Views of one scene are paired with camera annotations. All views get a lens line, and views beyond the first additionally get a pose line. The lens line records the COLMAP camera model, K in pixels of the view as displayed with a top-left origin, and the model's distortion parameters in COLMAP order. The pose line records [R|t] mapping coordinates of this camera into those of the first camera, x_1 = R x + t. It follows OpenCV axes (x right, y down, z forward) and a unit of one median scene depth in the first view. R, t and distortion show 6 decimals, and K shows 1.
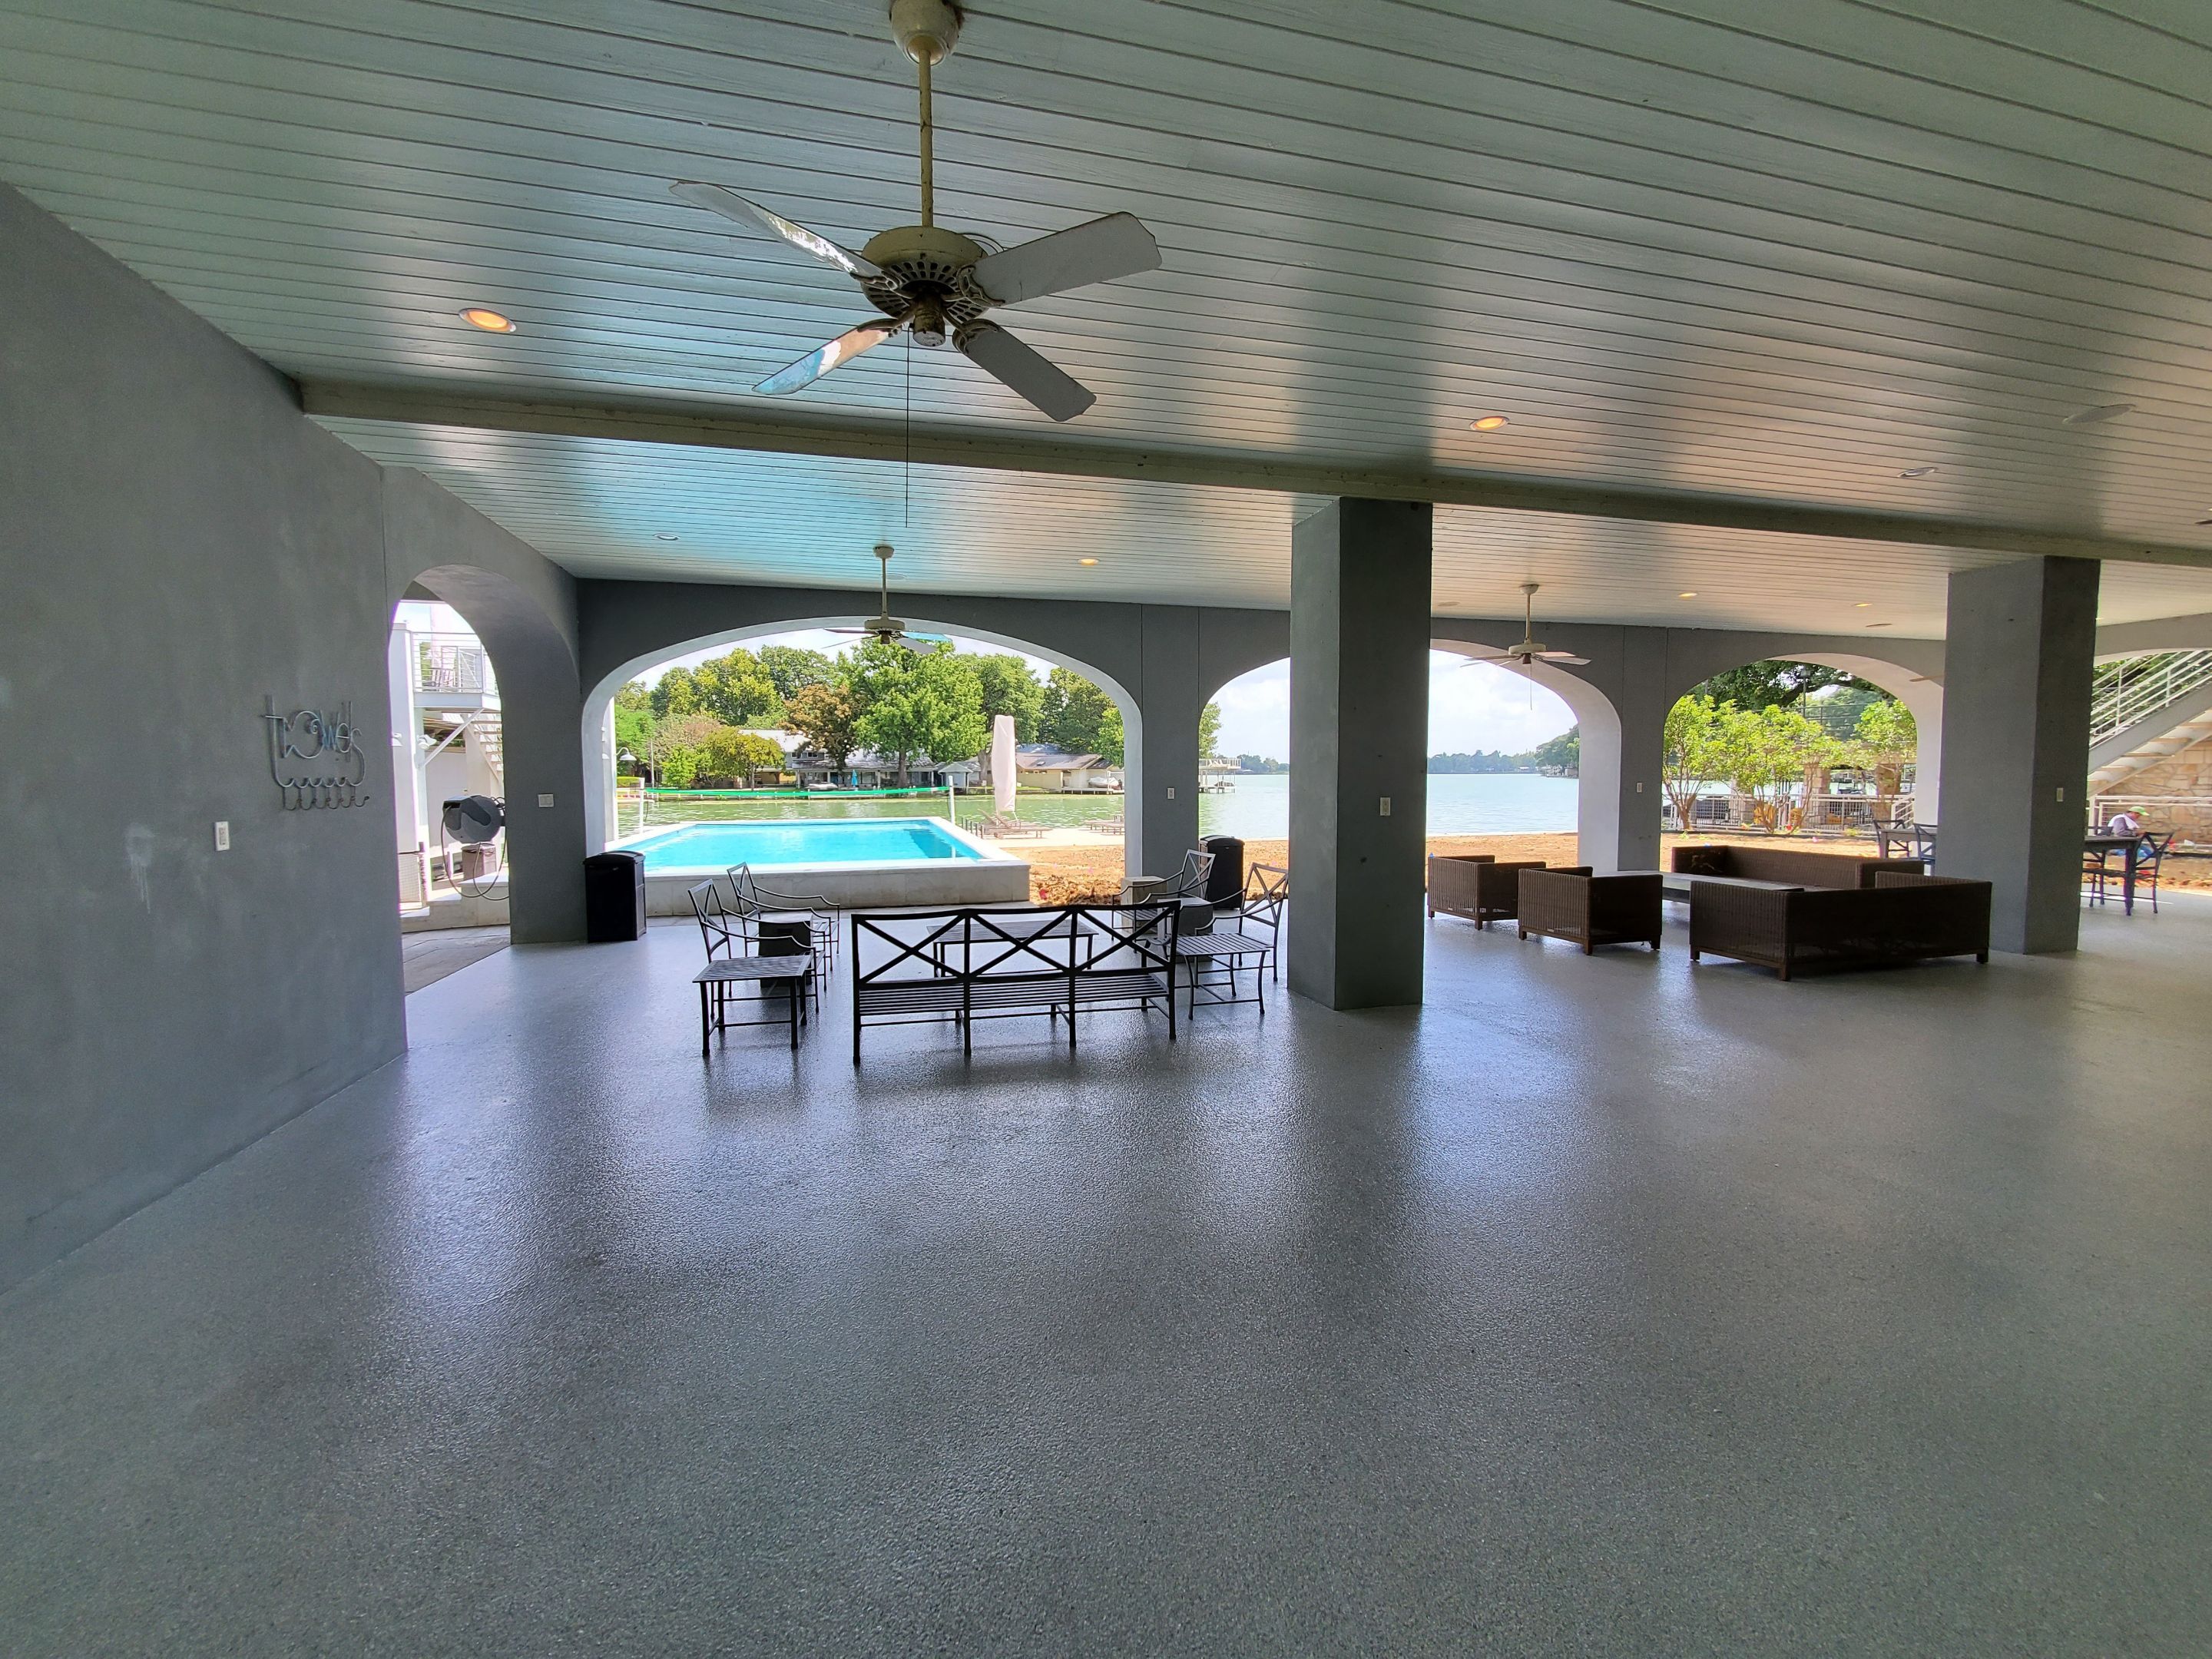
lens RADIAL K [[884.3, 0, 1093.6], [0, 884.3, 827.6], [0, 0, 1]] dist [0.002592, -0.003084]
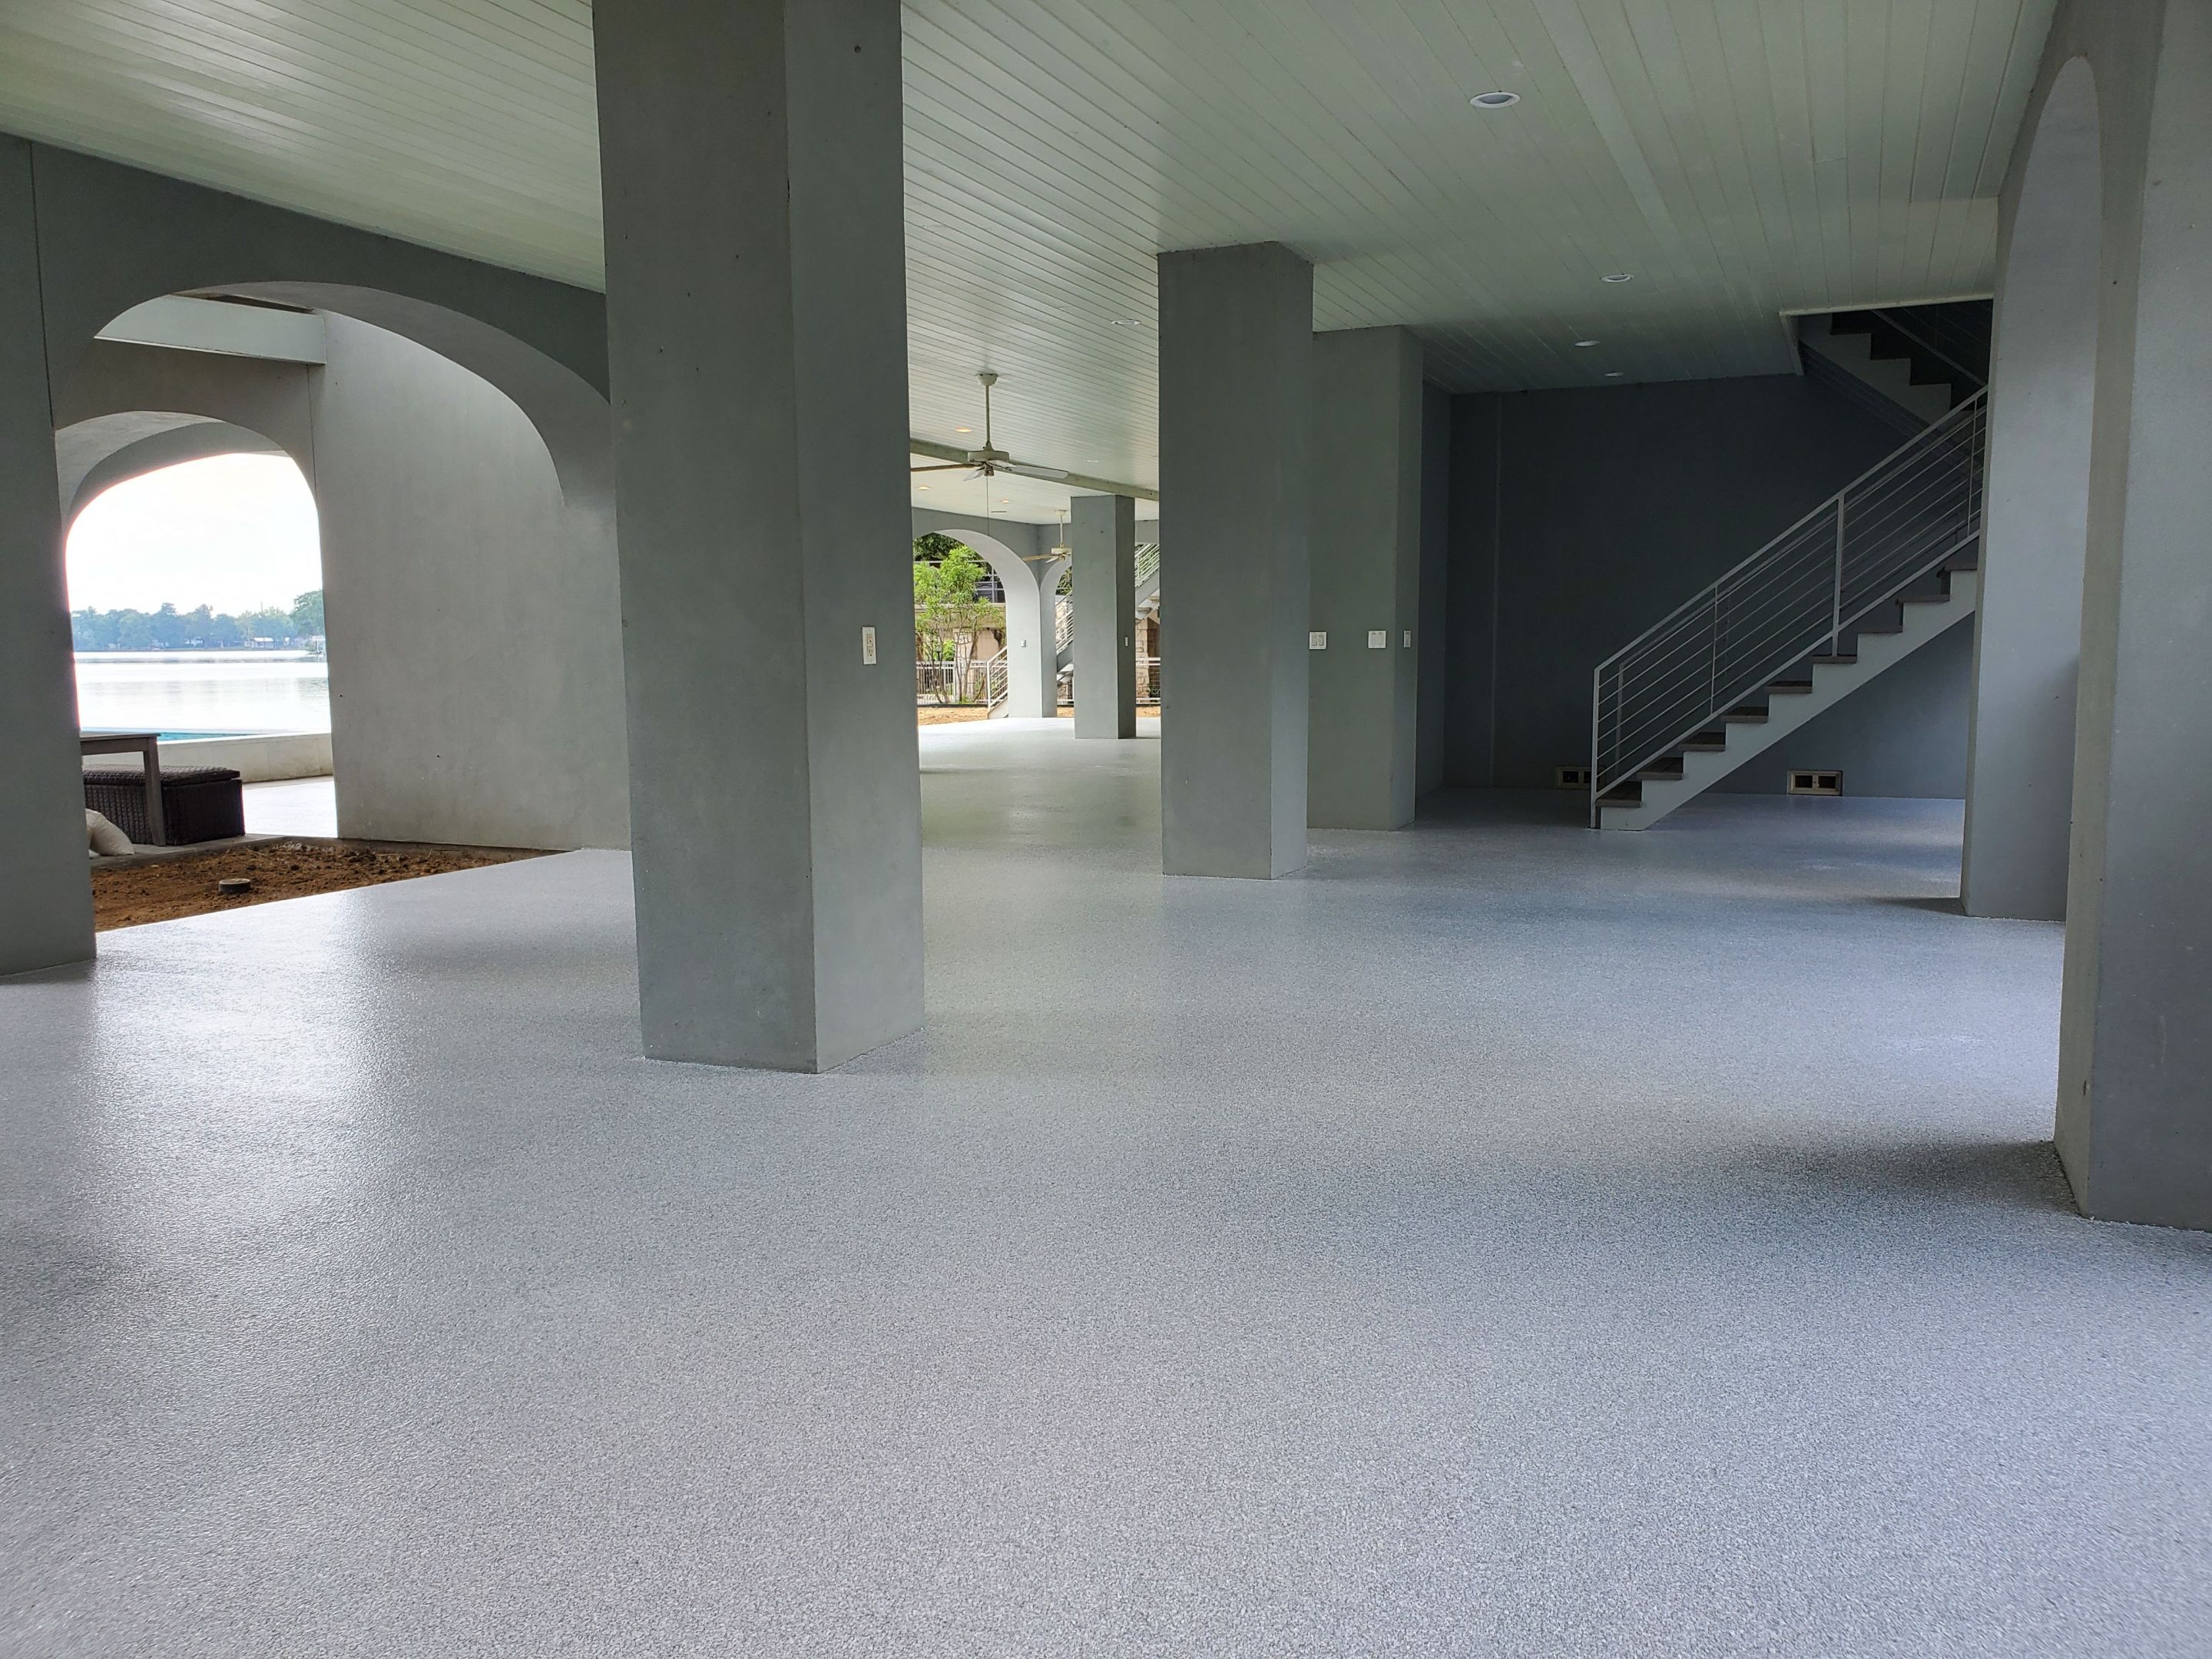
lens RADIAL K [[1725.5, 0, 1112.6], [0, 1725.5, 839.4], [0, 0, 1]] dist [0.018848, -0.030537]
pose [[0.610339, -0.091454, 0.786844, -1.300040], [0.054236, 0.995807, 0.073672, 0.083360], [-0.790282, -0.002290, 0.612739, -0.836383]]
